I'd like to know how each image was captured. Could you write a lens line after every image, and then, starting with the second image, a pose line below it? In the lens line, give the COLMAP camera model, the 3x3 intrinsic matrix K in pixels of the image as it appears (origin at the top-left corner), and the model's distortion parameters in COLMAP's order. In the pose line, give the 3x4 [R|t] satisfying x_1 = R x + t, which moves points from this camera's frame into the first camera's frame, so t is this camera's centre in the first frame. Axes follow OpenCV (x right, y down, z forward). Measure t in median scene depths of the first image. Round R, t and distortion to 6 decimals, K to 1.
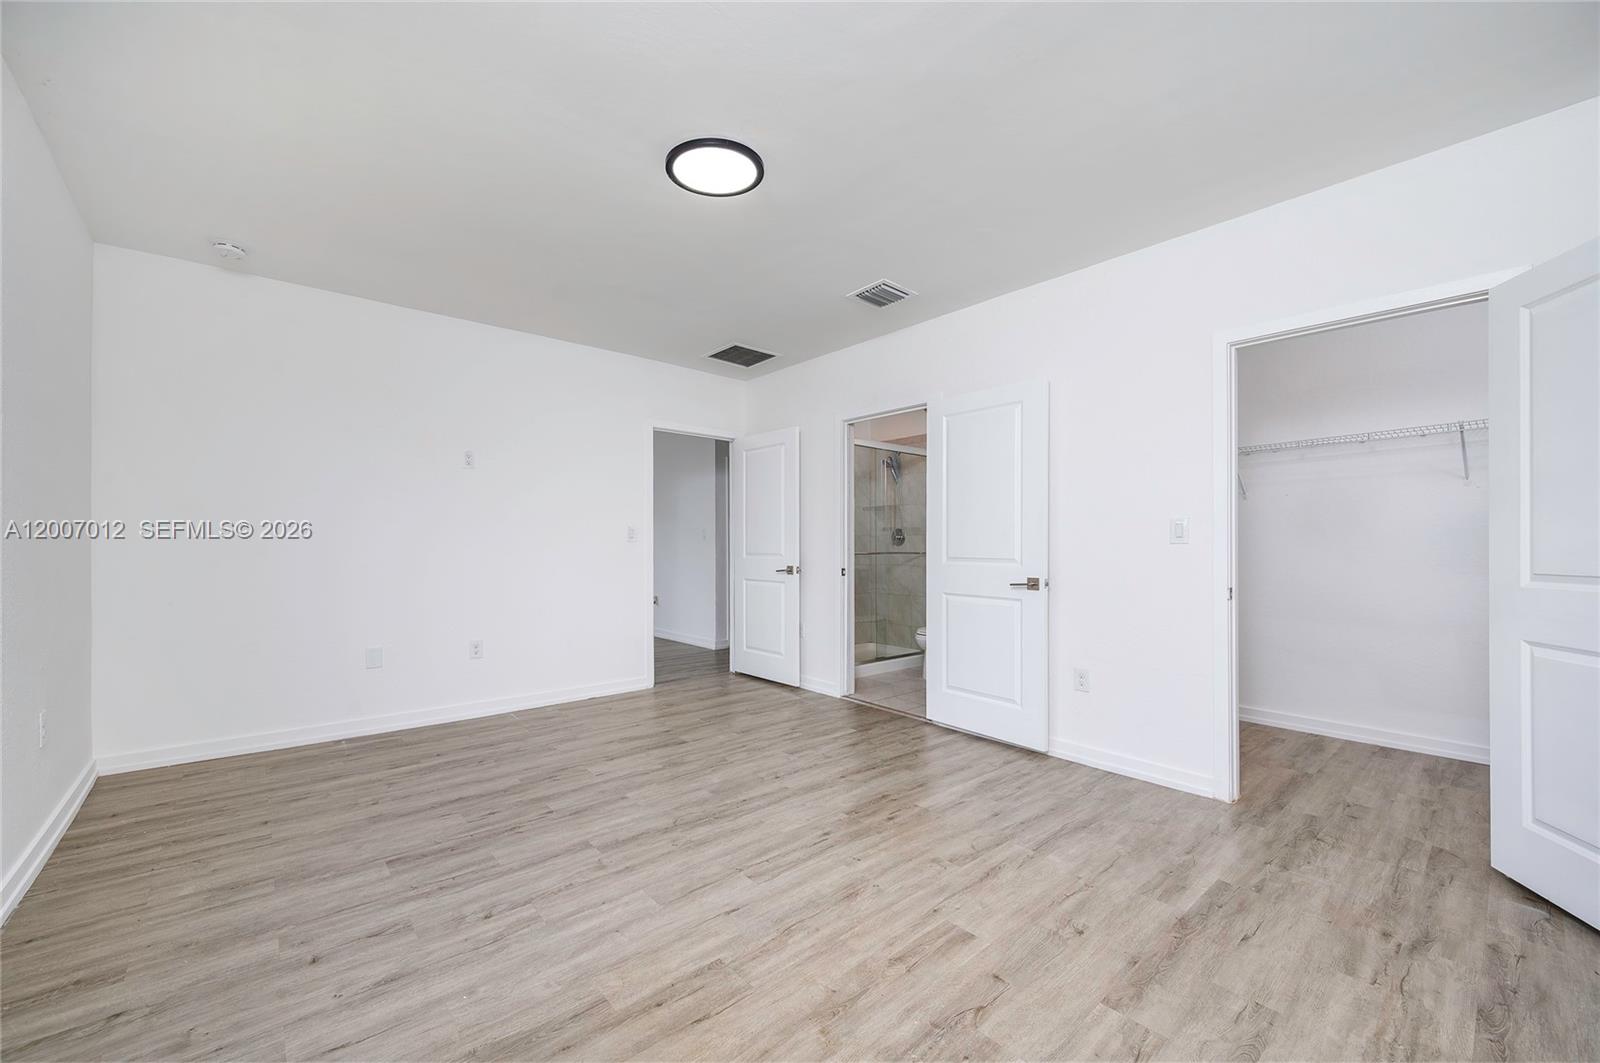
lens RADIAL K [[641.4, 0, 803.9], [0, 641.4, 540.0], [0, 0, 1]] dist [0.000628, 0.000221]
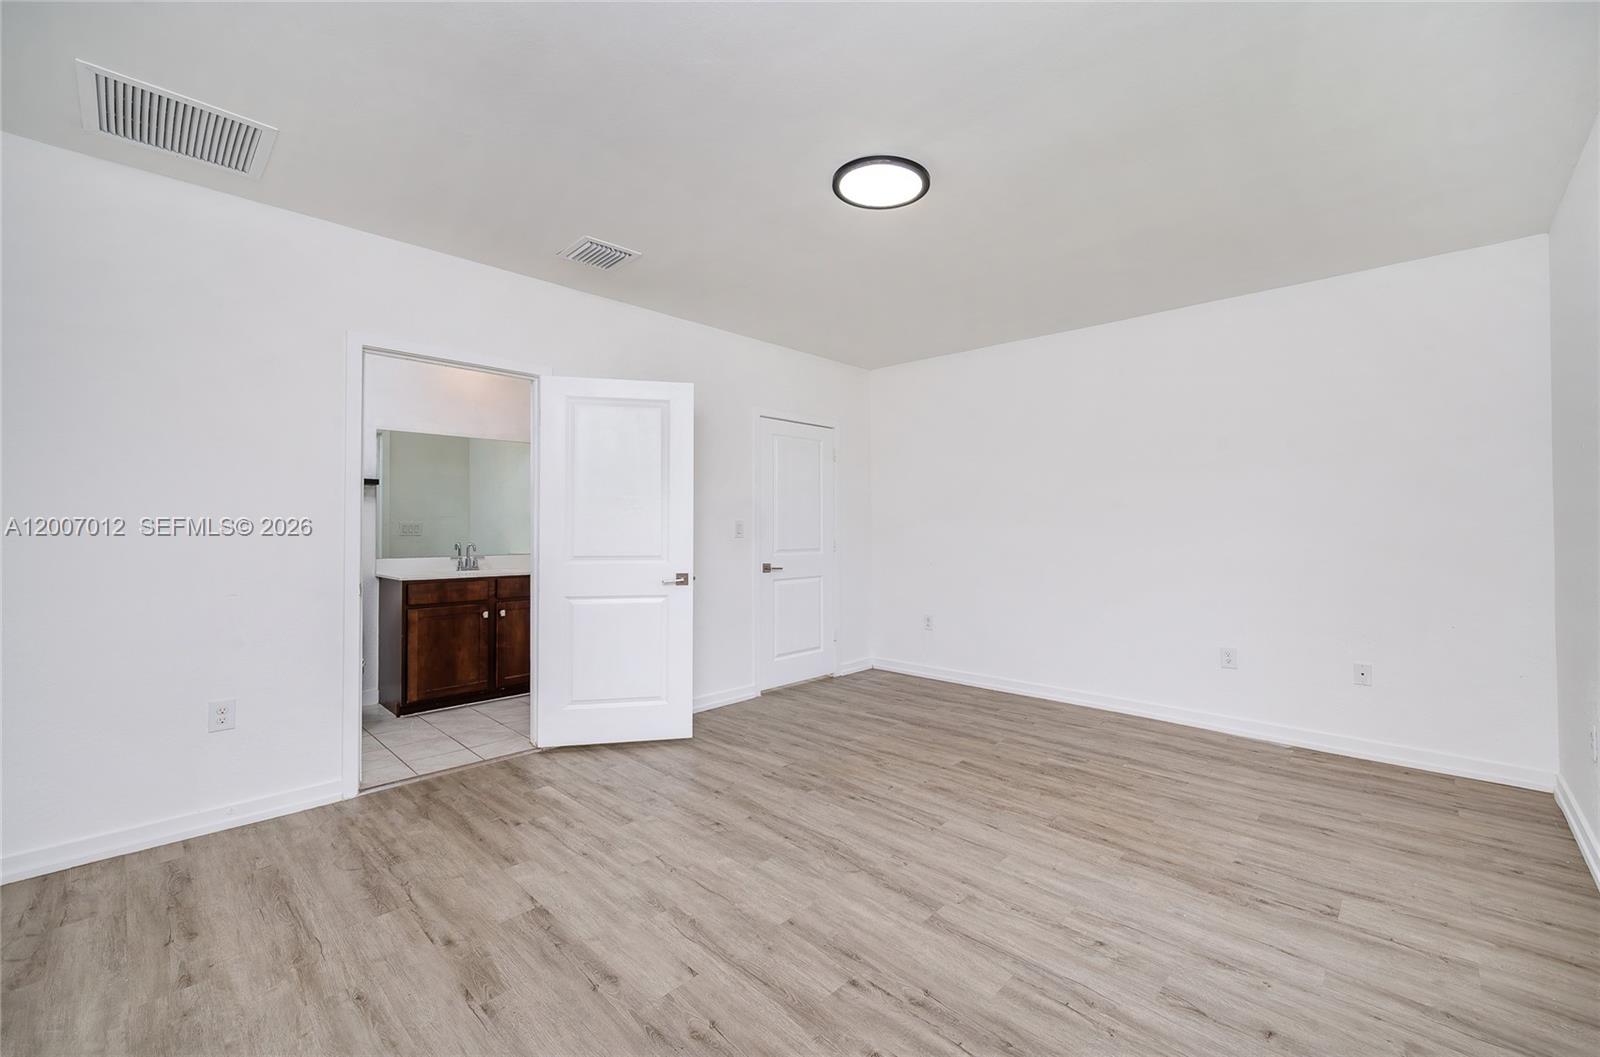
lens RADIAL K [[641.4, 0, 802.7], [0, 641.4, 524.4], [0, 0, 1]] dist [0.000628, 0.000221]
pose [[-0.086726, -0.002348, 0.996229, -1.176475], [-0.011692, 0.999931, 0.001339, -0.033184], [-0.996164, -0.011532, -0.086748, 1.279013]]
